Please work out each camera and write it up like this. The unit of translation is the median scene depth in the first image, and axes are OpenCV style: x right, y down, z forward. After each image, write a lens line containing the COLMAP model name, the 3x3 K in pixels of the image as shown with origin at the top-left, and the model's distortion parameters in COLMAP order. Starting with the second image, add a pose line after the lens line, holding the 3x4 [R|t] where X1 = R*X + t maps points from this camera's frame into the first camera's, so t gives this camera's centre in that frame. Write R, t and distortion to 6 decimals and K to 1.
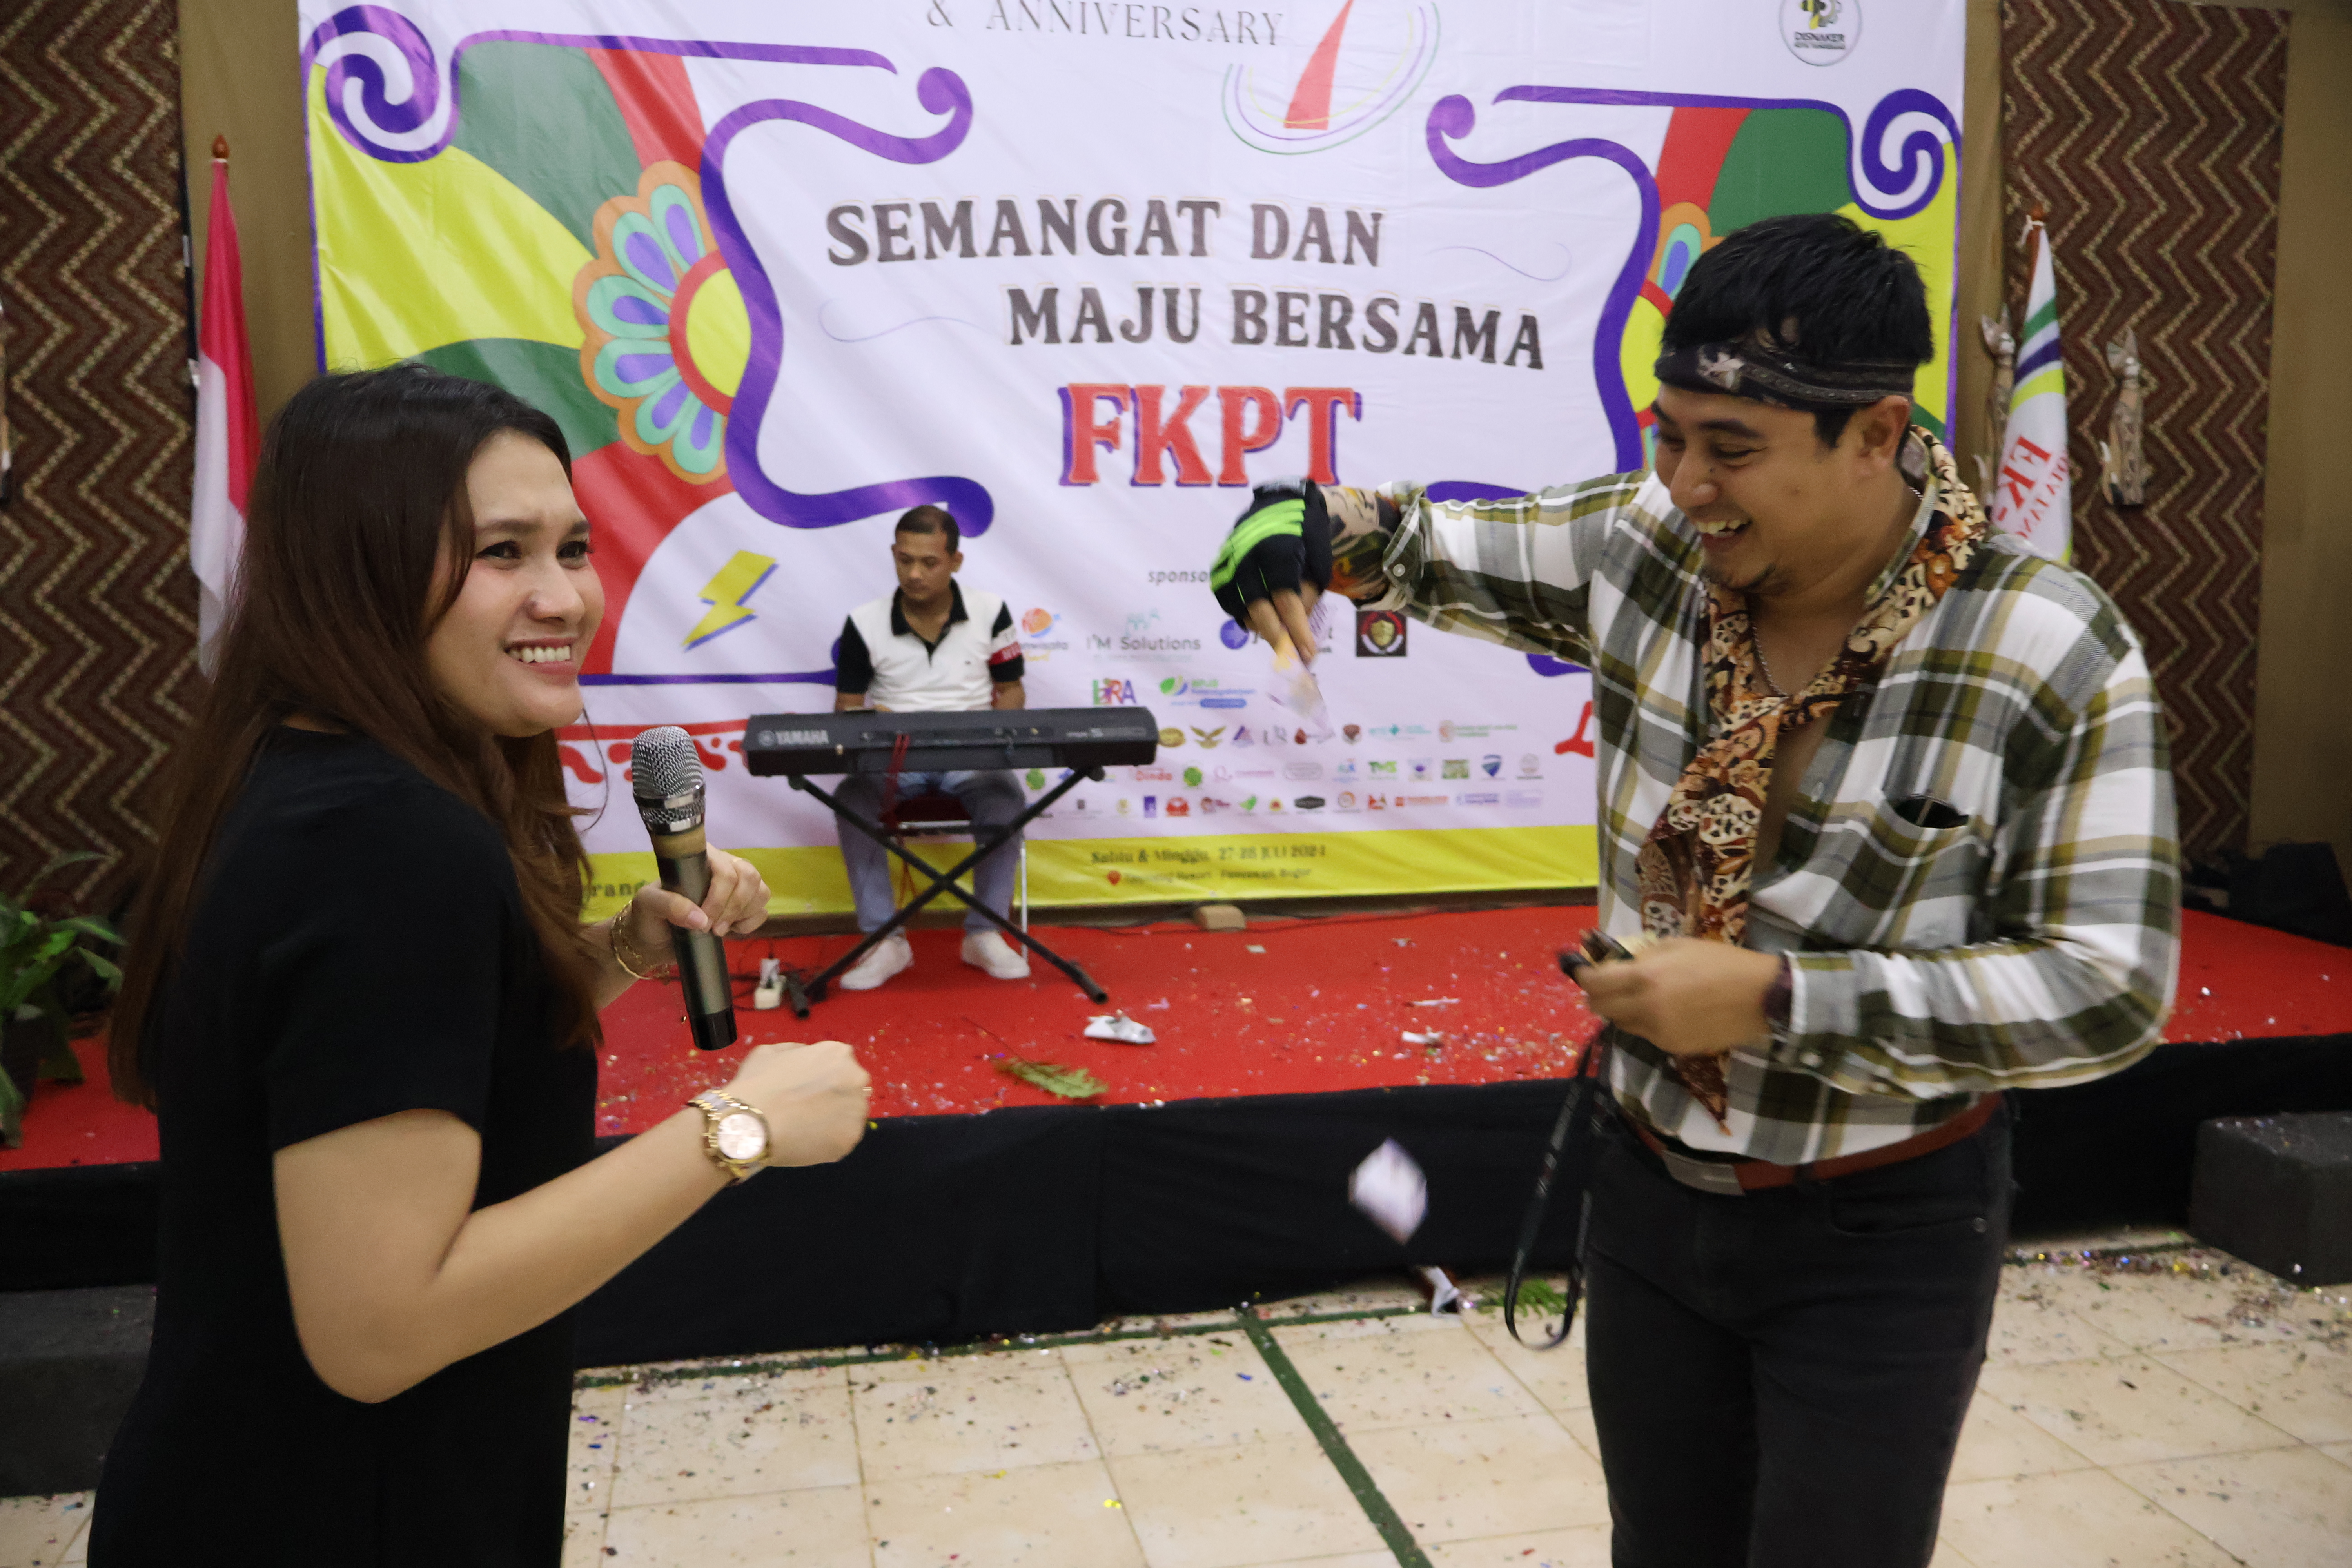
lens RADIAL K [[1956.9, 0, 1180.8], [0, 1956.9, 785.1], [0, 0, 1]] dist [-0.004671, -0.001904]
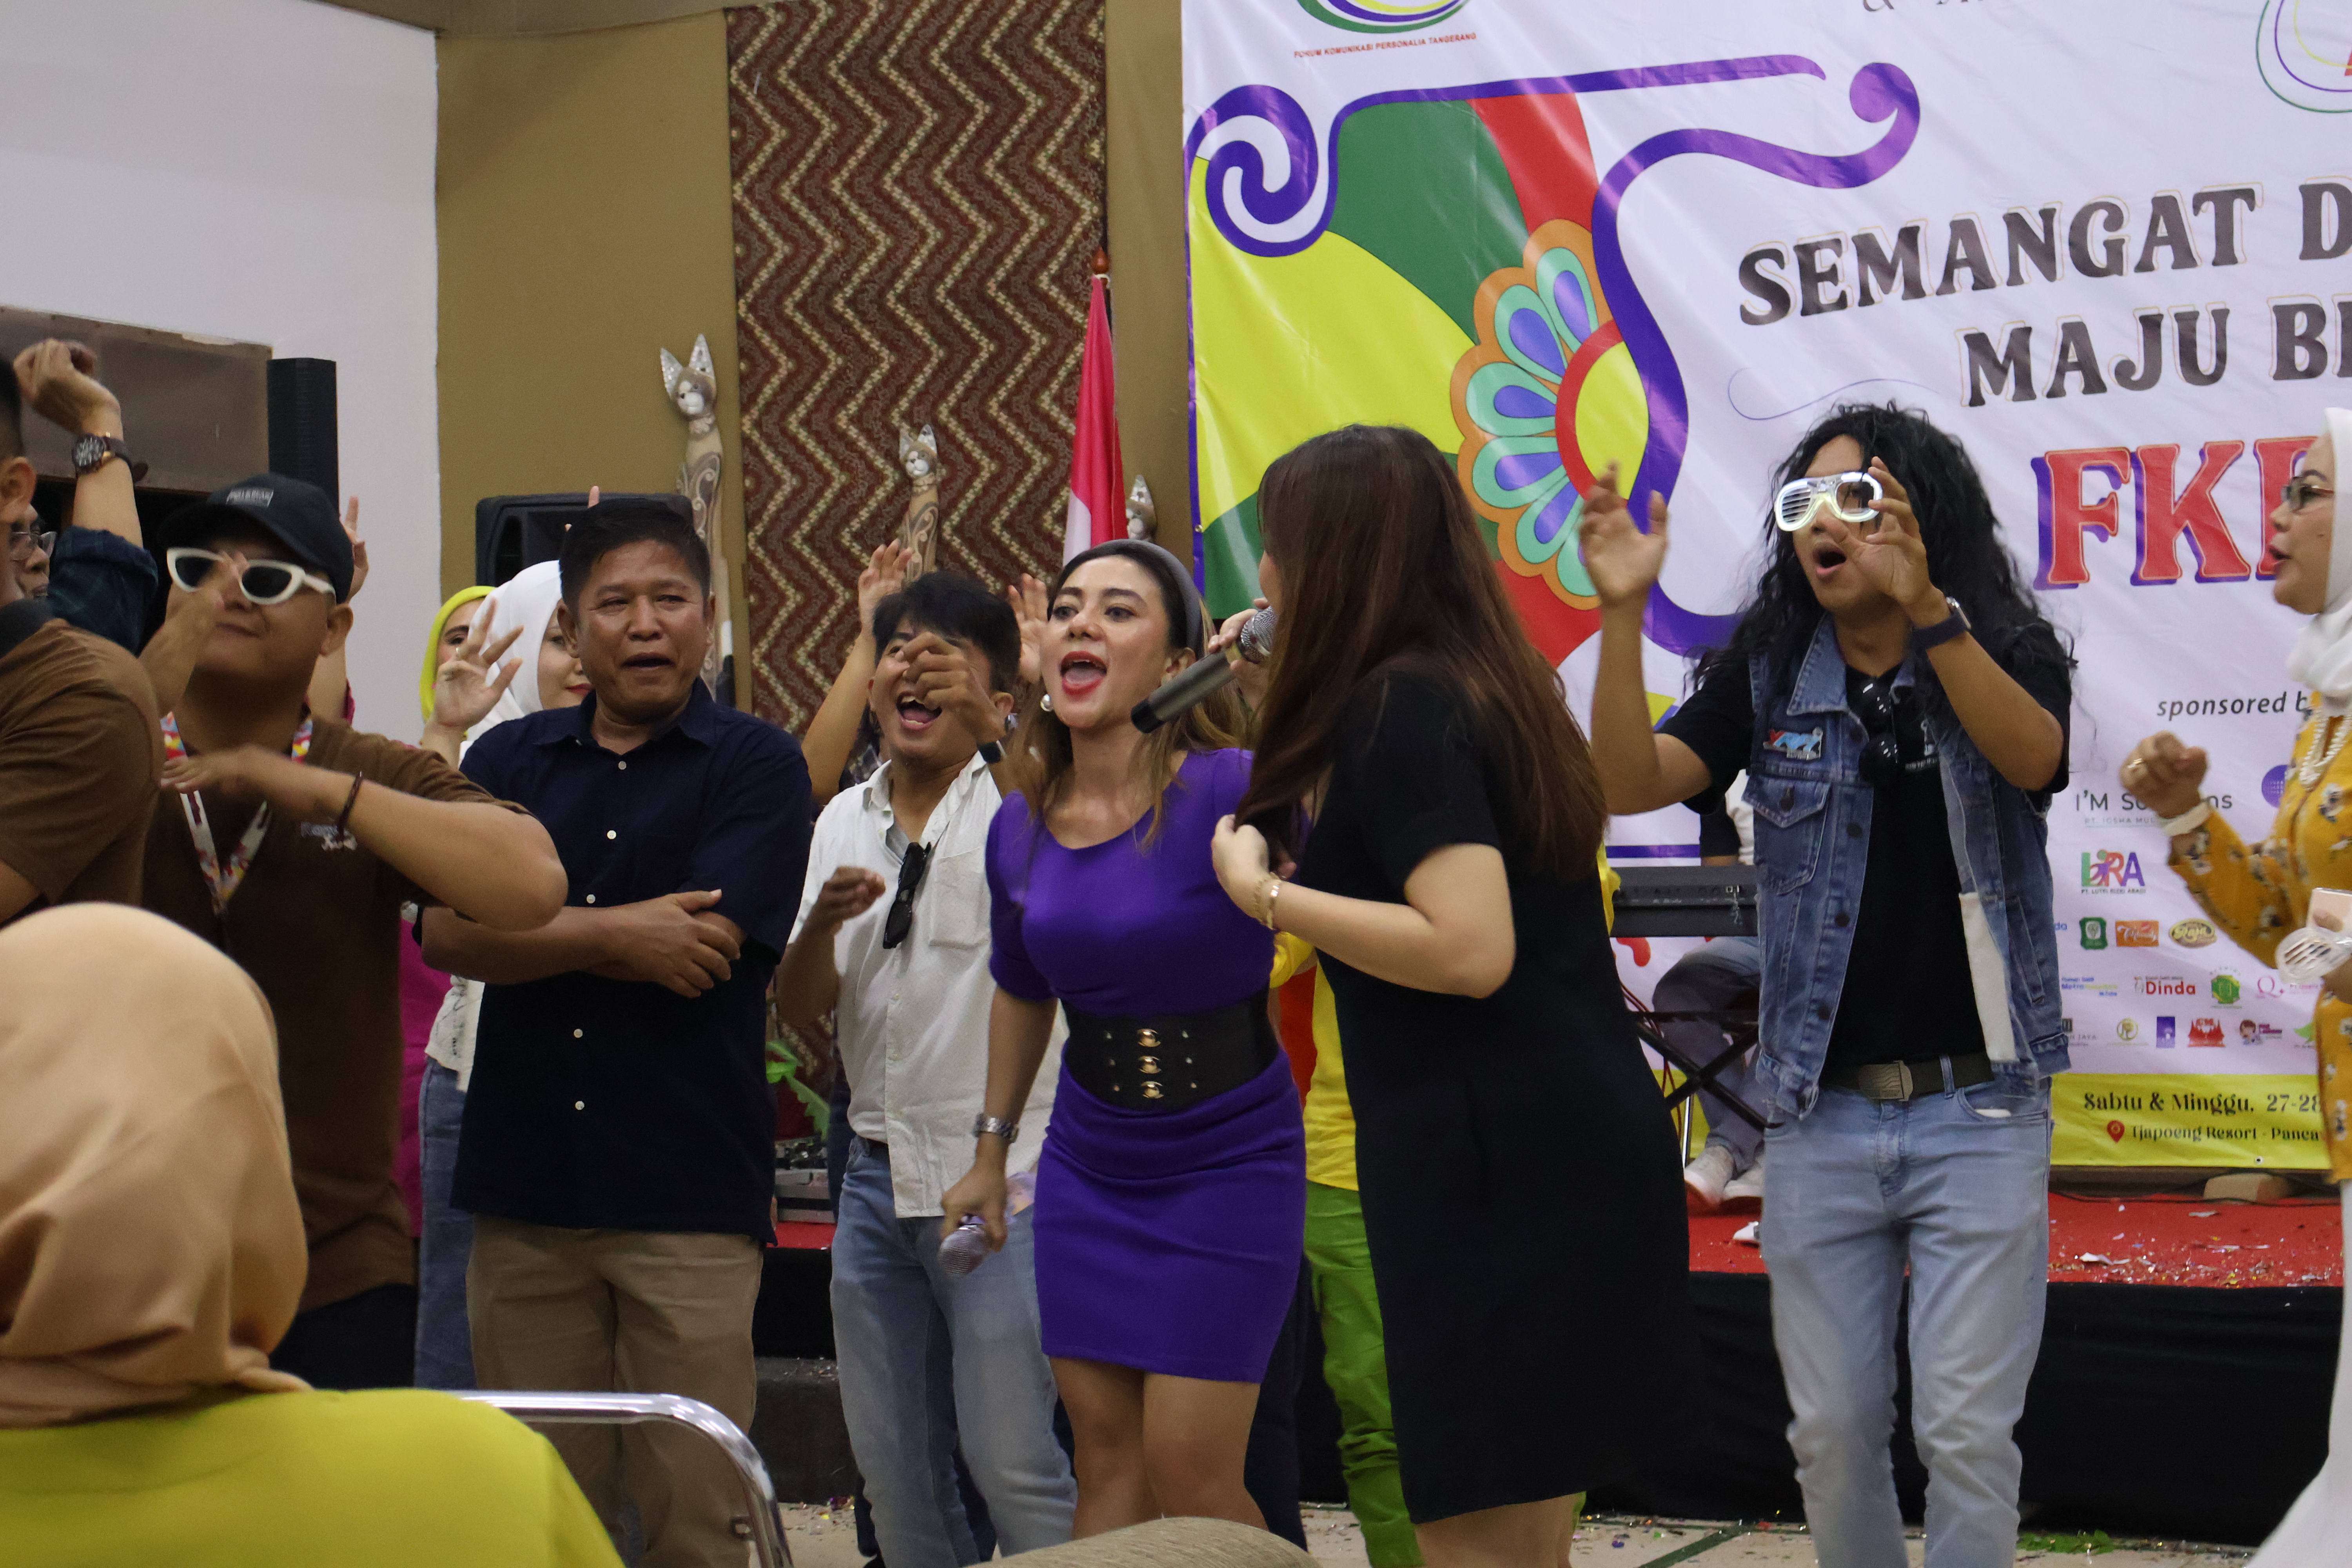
lens RADIAL K [[4517.8, 0, 1177.1], [0, 4517.8, 781.1], [0, 0, 1]] dist [0.010275, 0.000000]
pose [[0.785304, -0.020176, -0.618781, 0.760411], [-0.053150, 0.993582, -0.099850, 0.109534], [0.616824, 0.111301, 0.779192, -0.534637]]
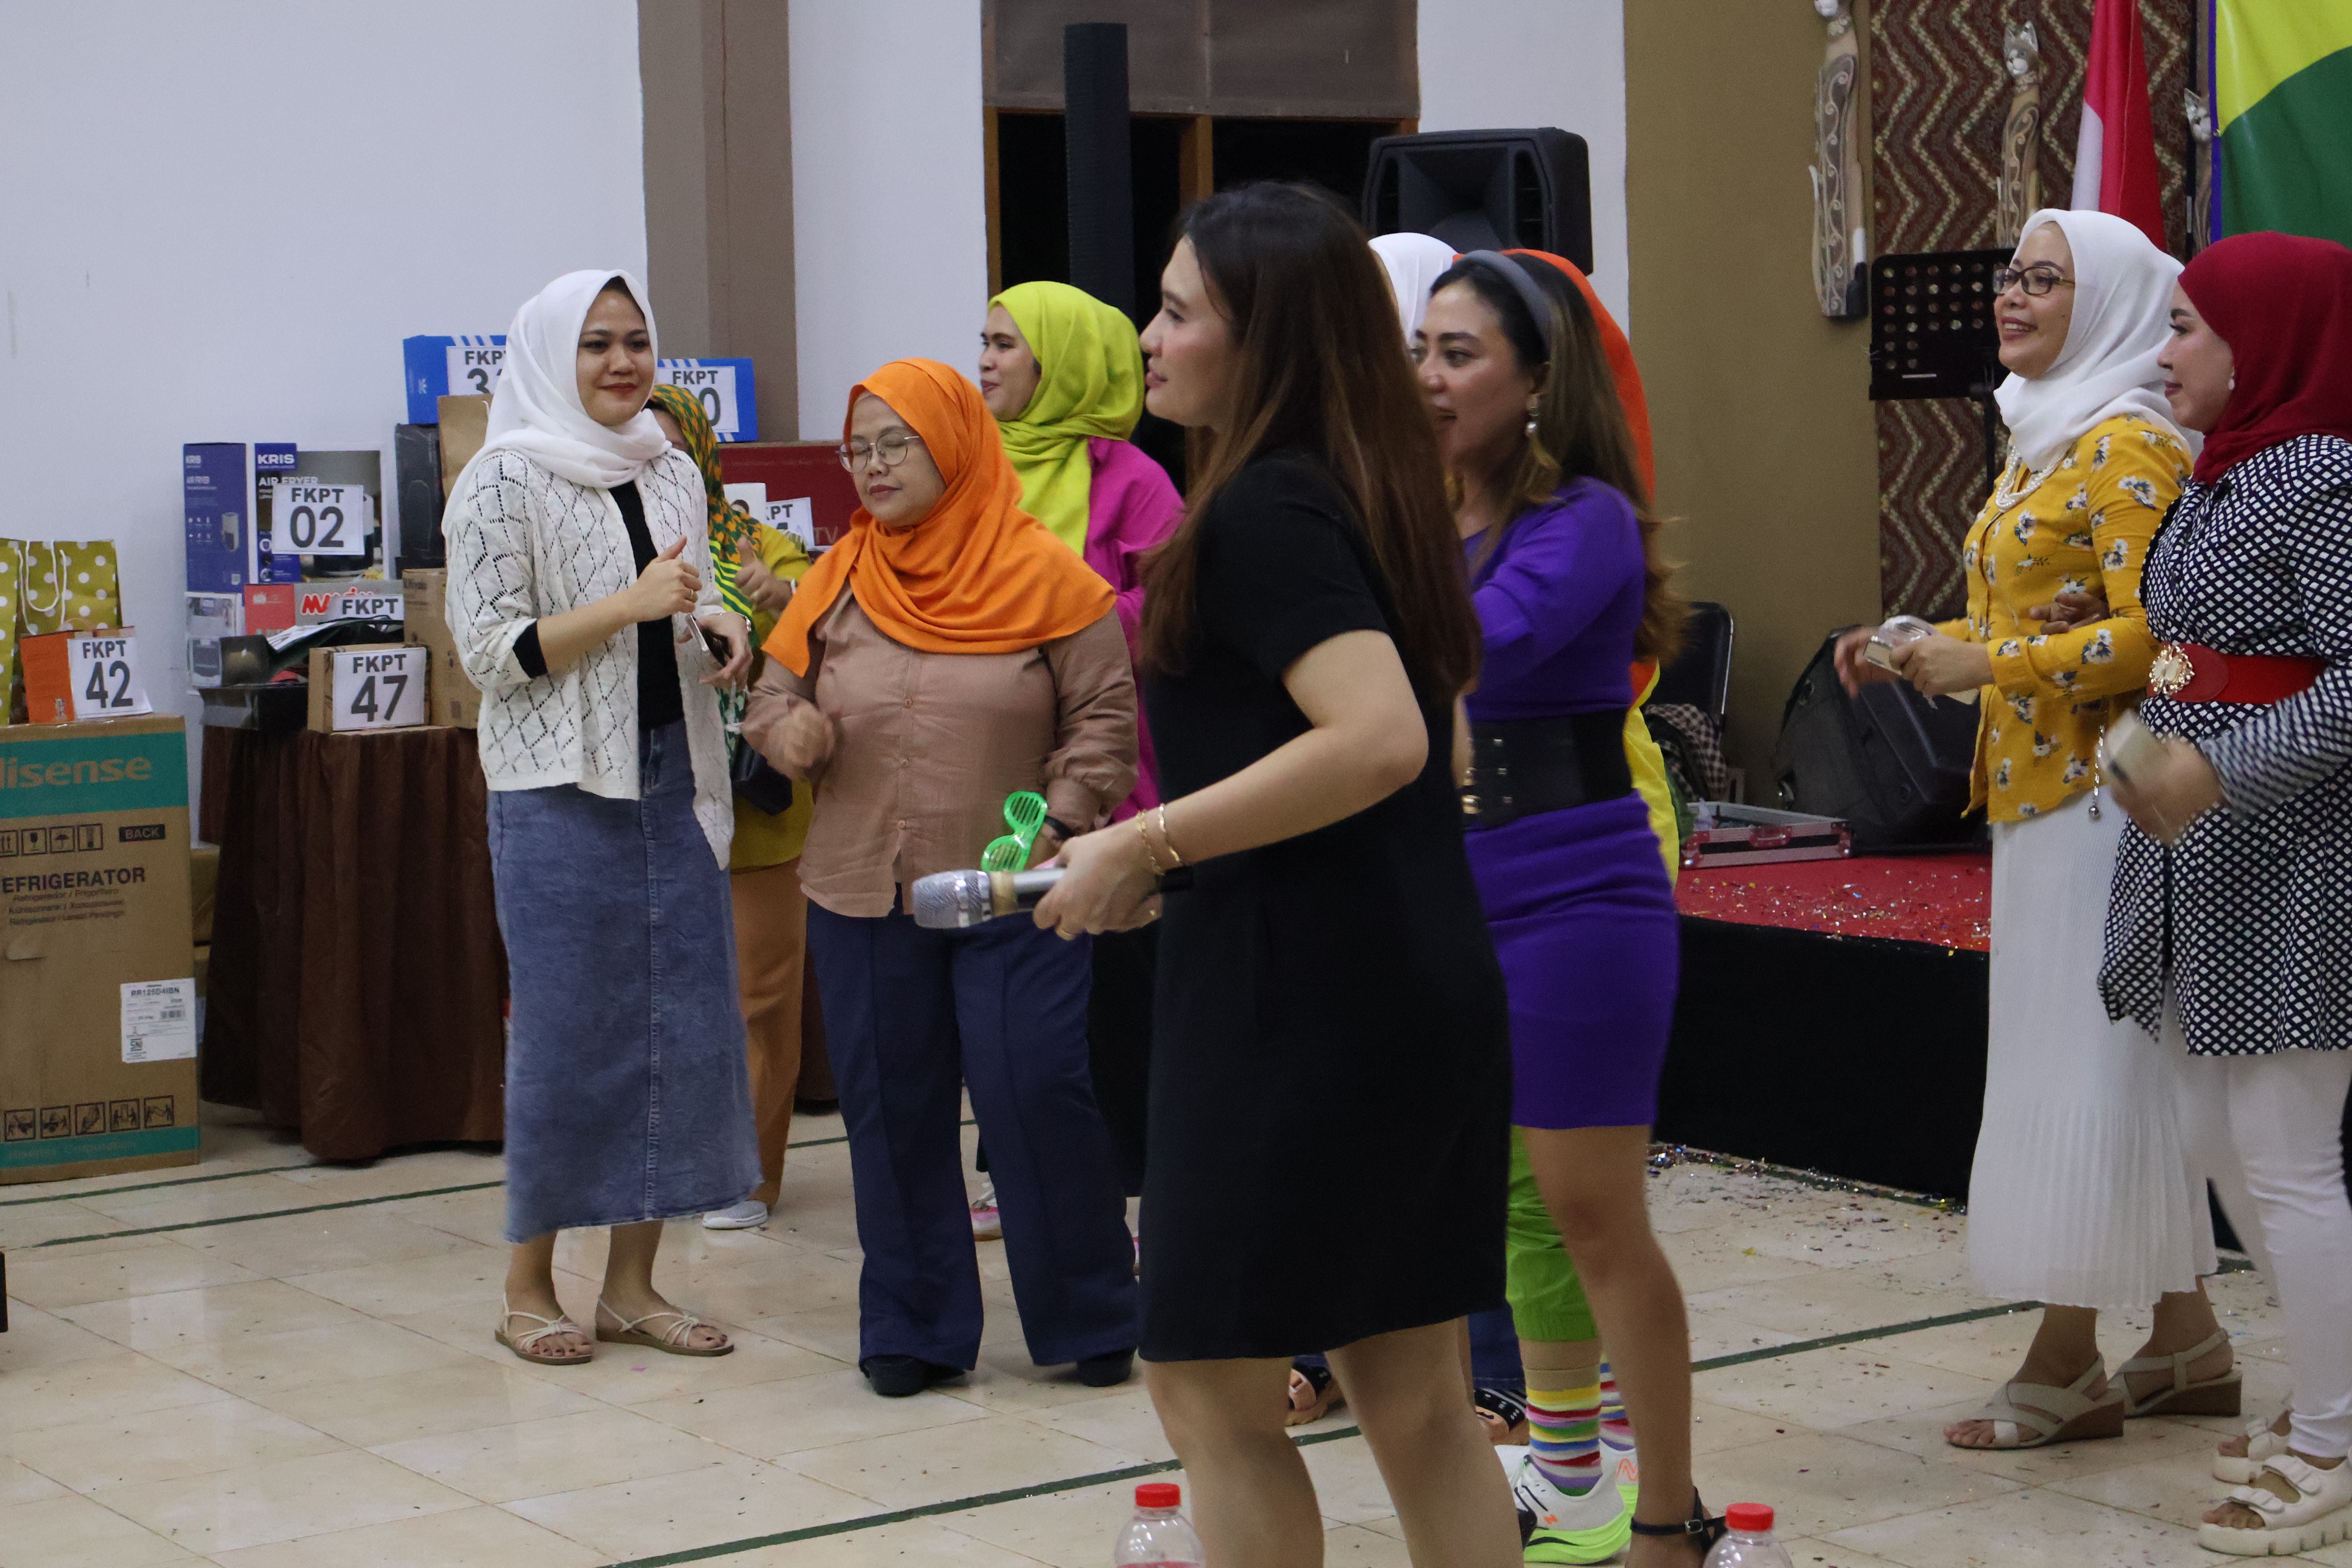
lens RADIAL K [[4517.8, 0, 1178.0], [0, 4517.8, 779.2], [0, 0, 1]] dist [0.010275, 0.000000]
pose [[0.387200, 0.075934, -0.918863, 1.092398], [-0.083140, 0.995418, 0.047226, 0.016023], [0.918239, 0.058109, 0.391739, -0.114391]]
